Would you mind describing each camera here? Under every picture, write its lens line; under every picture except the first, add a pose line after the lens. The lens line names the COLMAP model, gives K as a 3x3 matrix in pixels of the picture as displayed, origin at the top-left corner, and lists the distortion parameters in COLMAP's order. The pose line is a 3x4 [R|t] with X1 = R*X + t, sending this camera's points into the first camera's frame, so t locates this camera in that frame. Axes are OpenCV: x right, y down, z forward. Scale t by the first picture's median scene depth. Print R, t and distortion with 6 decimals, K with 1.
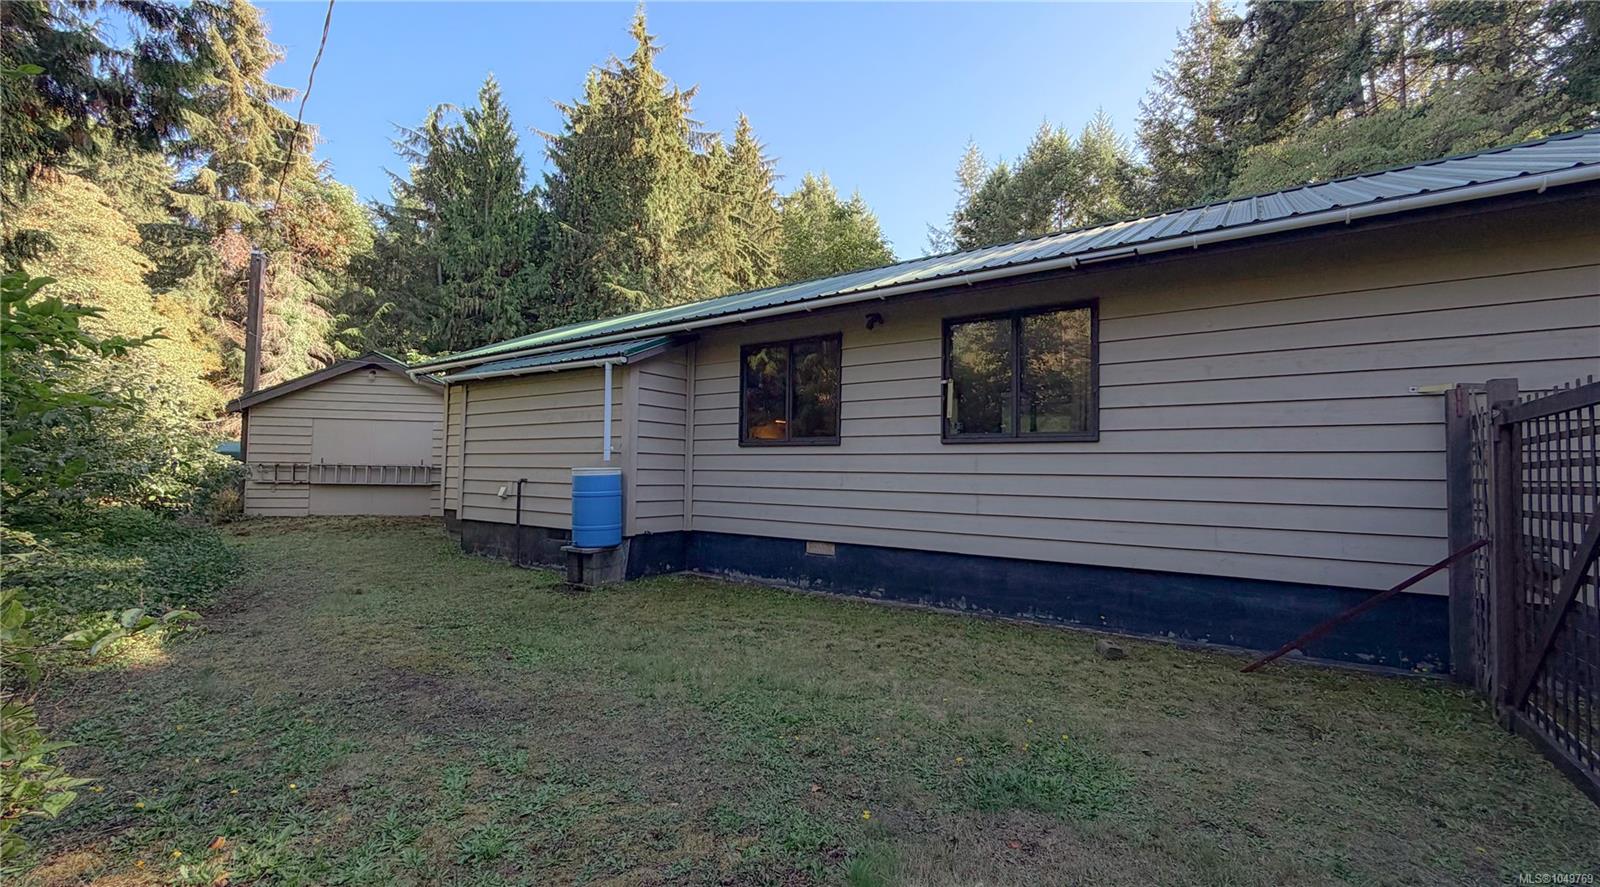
lens RADIAL K [[668.0, 0, 800.0], [0, 668.0, 443.5], [0, 0, 1]] dist [0.001710, 0.000122]
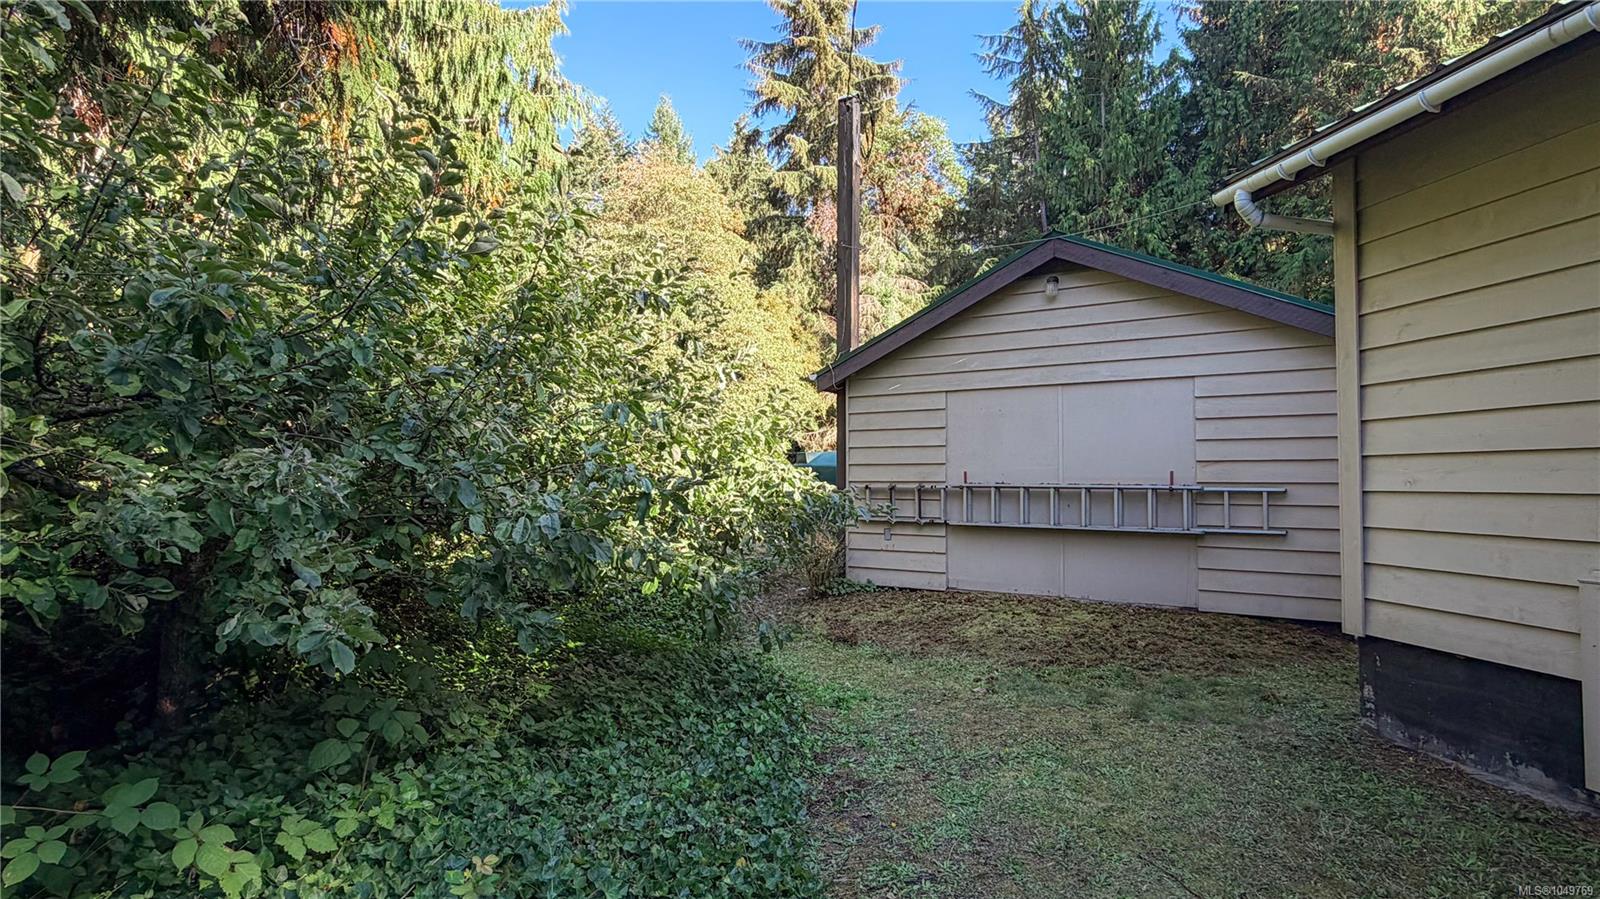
lens RADIAL K [[869.5, 0, 800.0], [0, 869.5, 449.5], [0, 0, 1]] dist [0.002149, -0.000028]
pose [[0.733497, -0.037487, -0.678658, -0.143611], [0.037711, 0.999184, -0.014434, 0.003802], [0.678645, -0.015005, 0.734313, 0.174901]]
